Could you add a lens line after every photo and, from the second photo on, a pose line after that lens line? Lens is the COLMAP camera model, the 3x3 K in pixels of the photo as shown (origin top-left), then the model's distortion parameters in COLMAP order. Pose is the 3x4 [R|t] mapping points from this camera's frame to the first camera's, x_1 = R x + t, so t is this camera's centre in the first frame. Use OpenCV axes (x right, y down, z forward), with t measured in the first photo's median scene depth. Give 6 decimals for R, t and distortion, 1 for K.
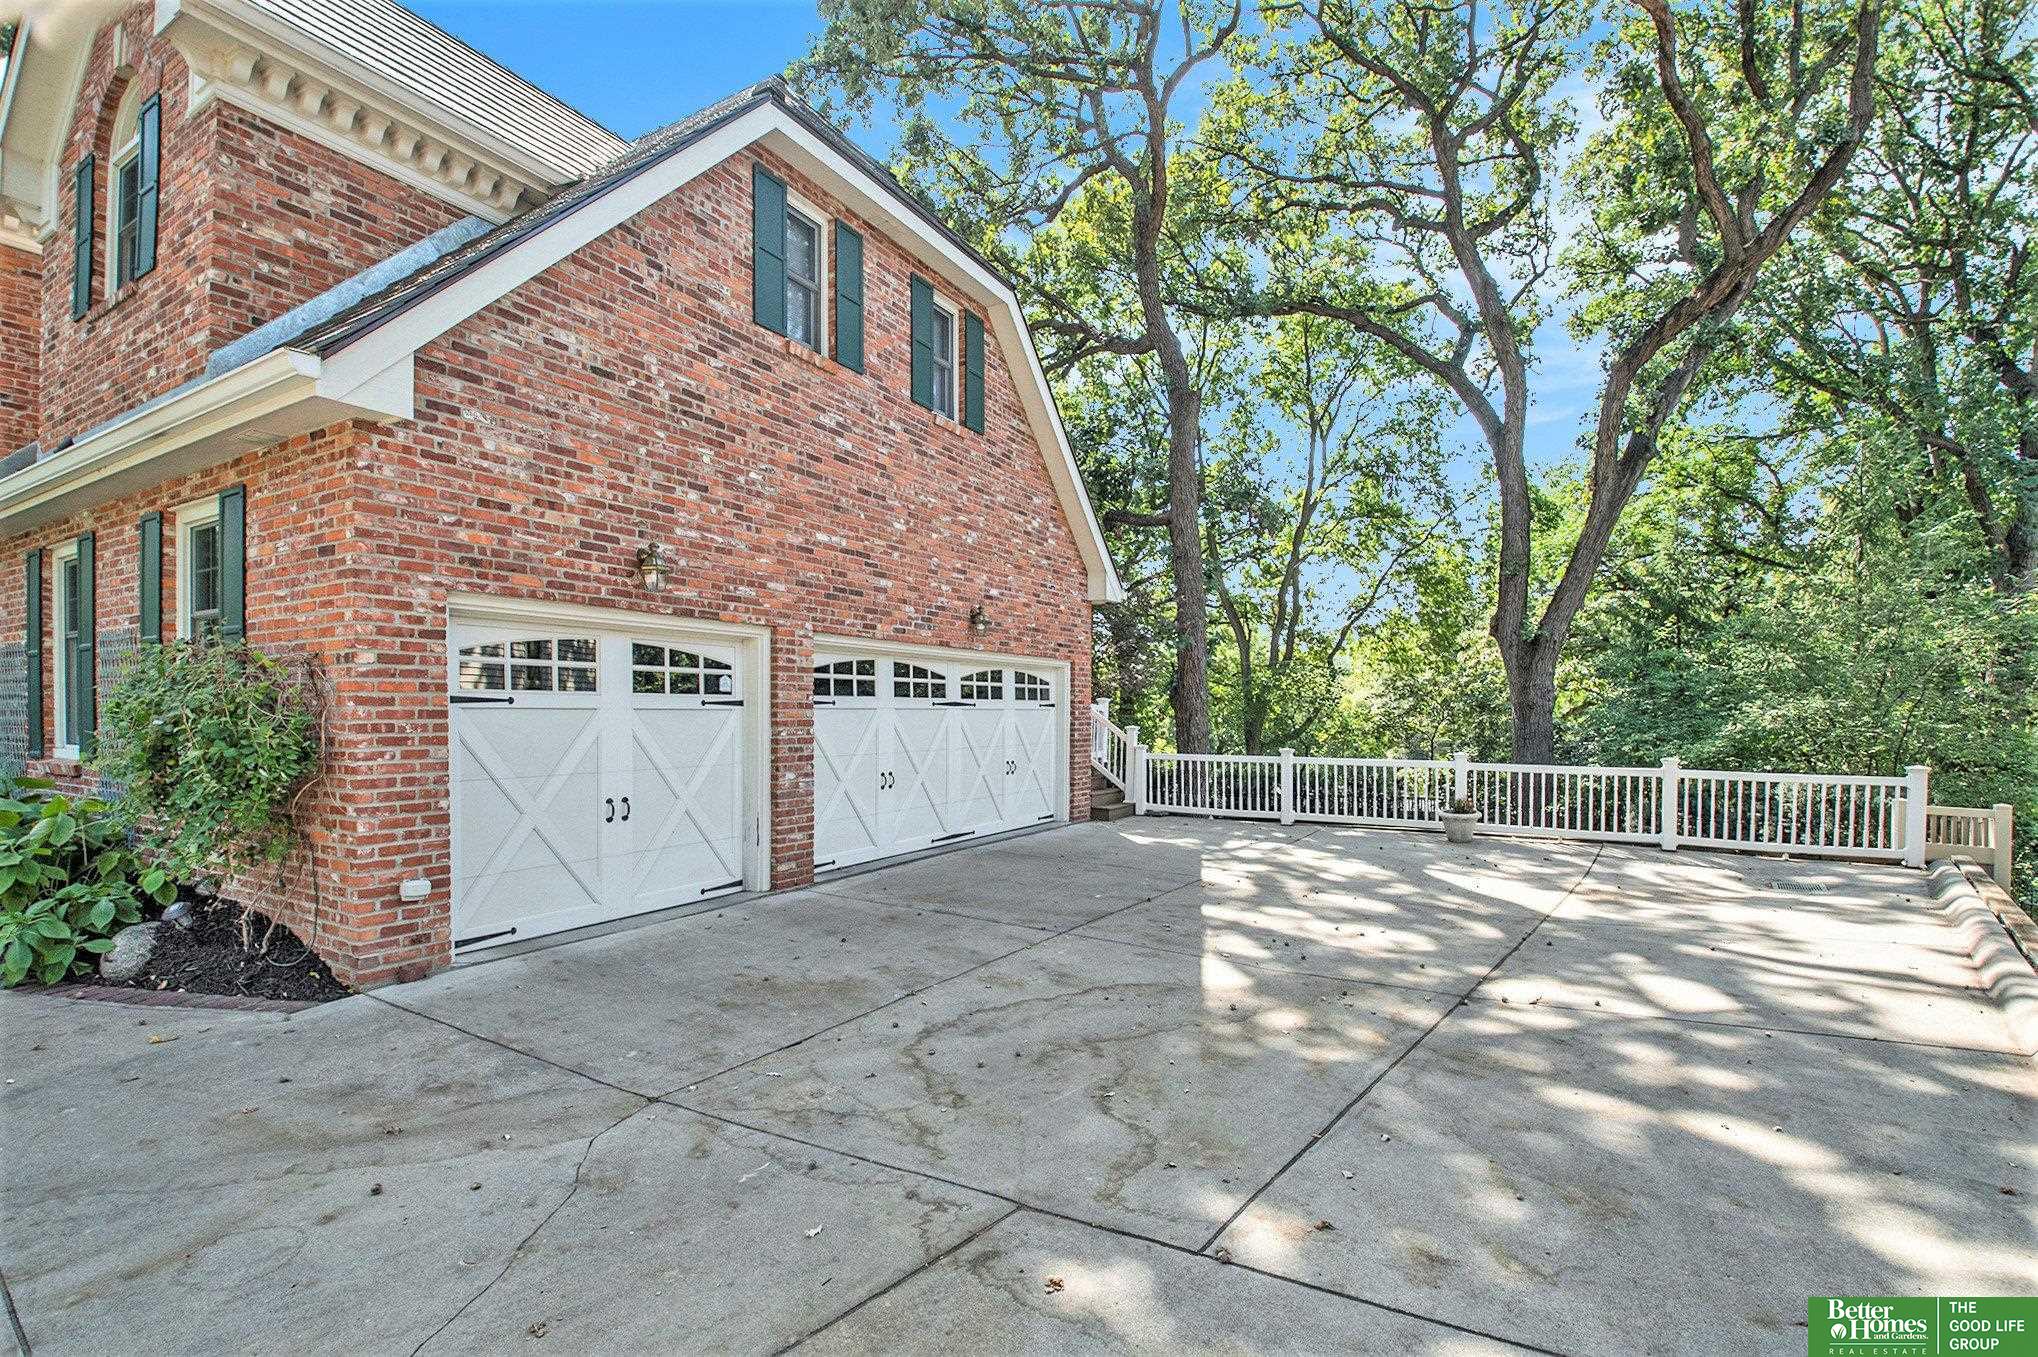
lens RADIAL K [[978.8, 0, 1021.4], [0, 978.8, 681.4], [0, 0, 1]] dist [-0.003168, 0.000765]
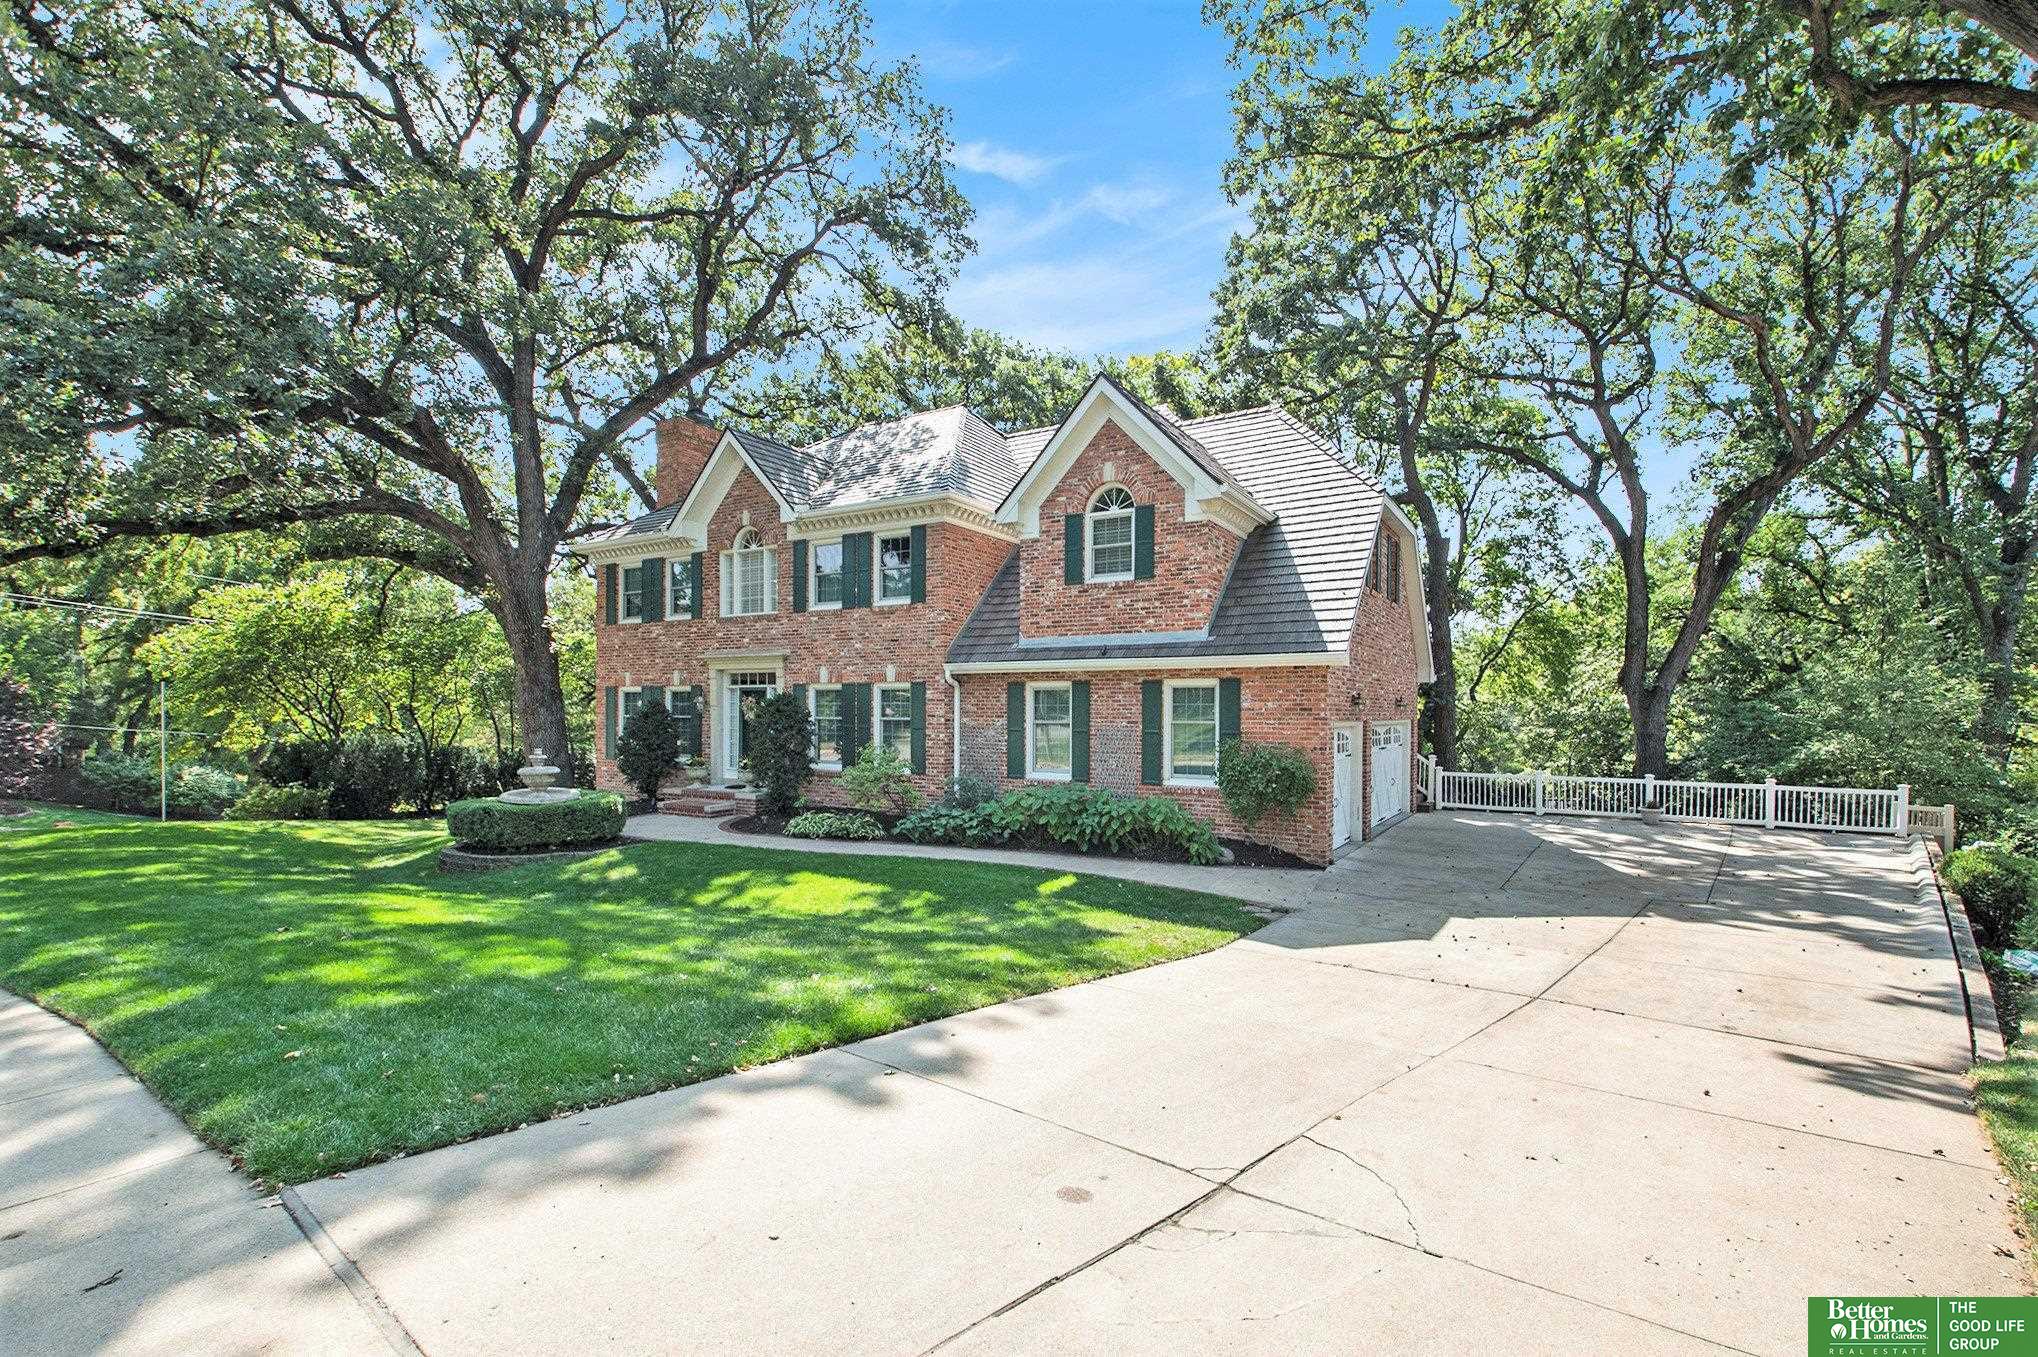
lens RADIAL K [[978.8, 0, 1024.7], [0, 978.8, 690.2], [0, 0, 1]] dist [-0.003168, 0.000765]
pose [[0.999772, 0.000244, -0.021363, -0.395578], [-0.000006, 0.999938, 0.011134, -0.061860], [0.021365, -0.011132, 0.999710, -0.490504]]
